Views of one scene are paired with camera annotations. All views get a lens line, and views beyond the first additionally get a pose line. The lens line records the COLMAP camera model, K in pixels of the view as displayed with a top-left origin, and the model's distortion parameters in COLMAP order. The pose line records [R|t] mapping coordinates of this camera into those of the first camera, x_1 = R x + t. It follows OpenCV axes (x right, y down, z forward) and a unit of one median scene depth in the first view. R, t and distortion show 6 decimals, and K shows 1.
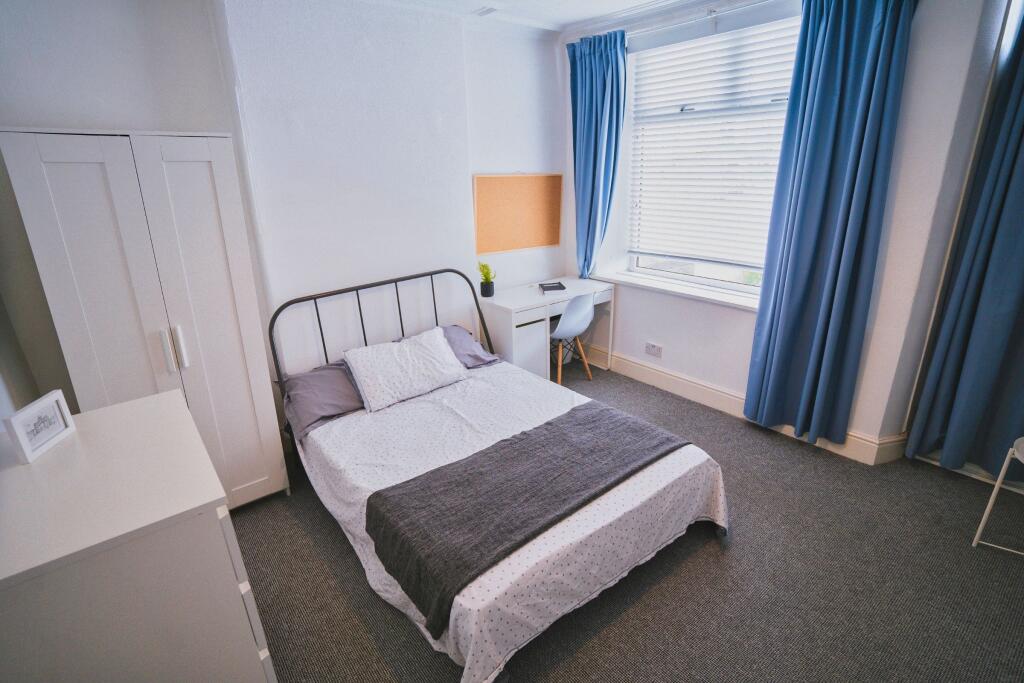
lens RADIAL K [[509.3, 0, 516.2], [0, 509.3, 339.2], [0, 0, 1]] dist [-0.034435, 0.000644]
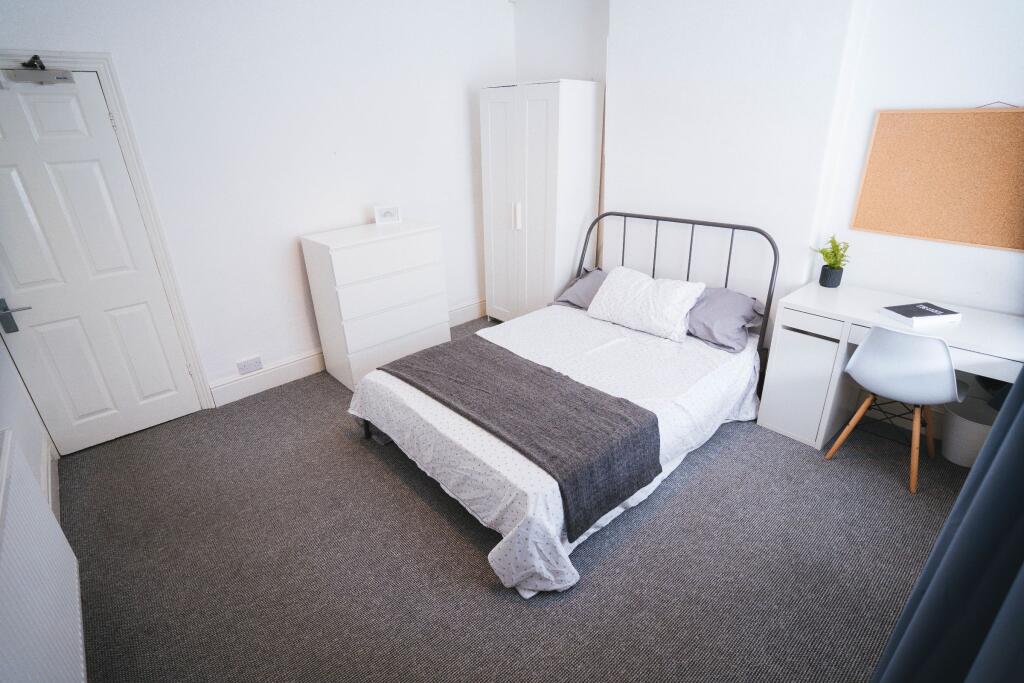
lens RADIAL K [[509.3, 0, 516.2], [0, 509.3, 339.2], [0, 0, 1]] dist [-0.034435, 0.000644]
pose [[0.037814, 0.418348, -0.907500, 0.760634], [-0.290003, 0.873659, 0.390664, -0.210934], [0.956278, 0.248405, 0.154358, 0.616486]]
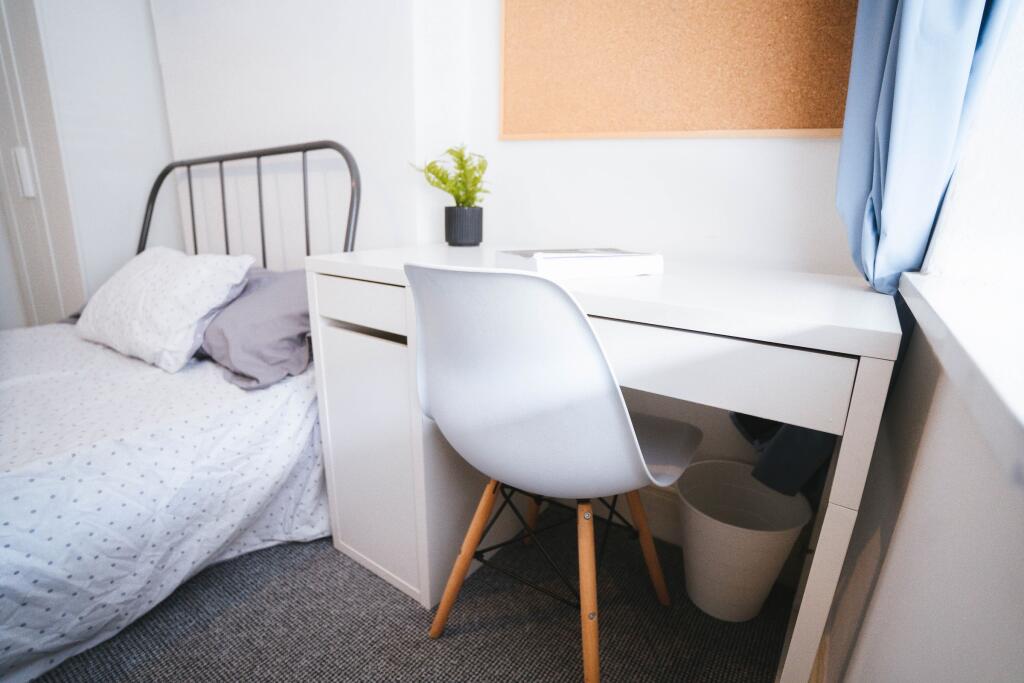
lens RADIAL K [[509.3, 0, 516.2], [0, 509.3, 339.2], [0, 0, 1]] dist [-0.034435, 0.000644]
pose [[0.250275, 0.279231, -0.927034, 0.375402], [-0.331382, 0.924380, 0.188967, -0.130146], [0.909697, 0.259909, 0.323881, 1.183970]]
